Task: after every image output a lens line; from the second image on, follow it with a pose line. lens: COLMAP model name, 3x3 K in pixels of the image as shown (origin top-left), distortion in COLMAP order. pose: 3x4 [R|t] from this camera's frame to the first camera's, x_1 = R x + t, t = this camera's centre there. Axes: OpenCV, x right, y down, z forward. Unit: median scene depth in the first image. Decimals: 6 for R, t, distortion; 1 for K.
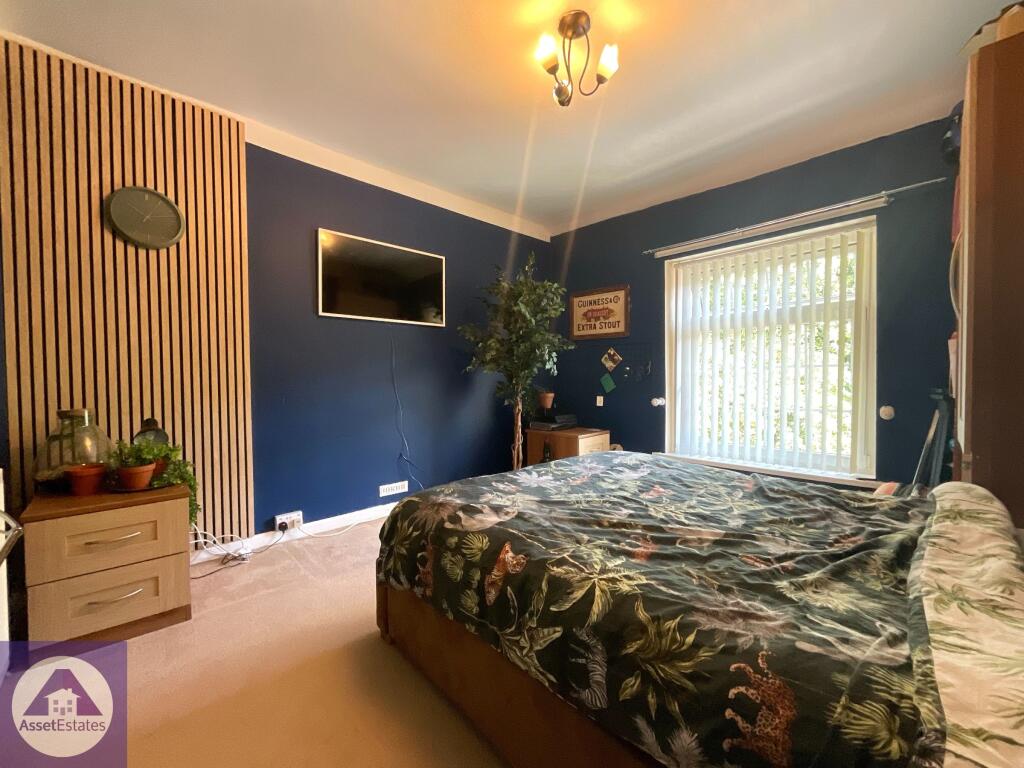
lens RADIAL K [[418.6, 0, 510.0], [0, 418.6, 383.1], [0, 0, 1]] dist [-0.002504, 0.003536]
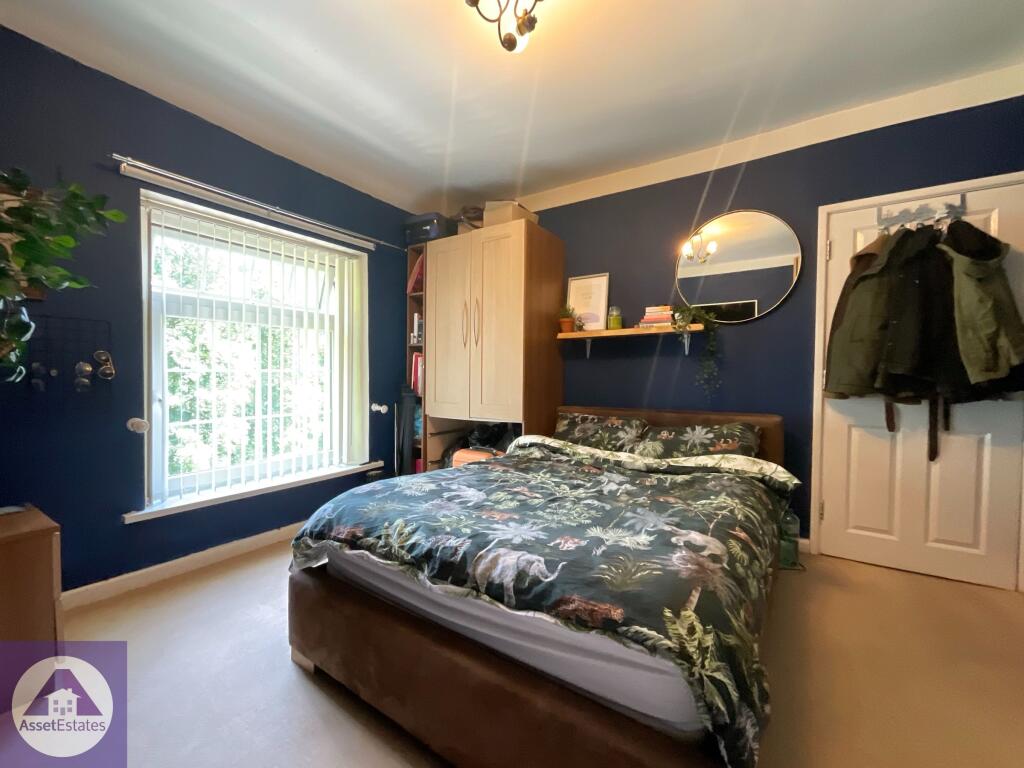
lens RADIAL K [[418.6, 0, 510.0], [0, 418.6, 383.1], [0, 0, 1]] dist [-0.002504, 0.003536]
pose [[-0.237017, -0.012096, 0.971430, -0.670409], [0.009014, 0.999852, 0.014649, -0.033131], [-0.971464, 0.012229, -0.236873, 1.264629]]
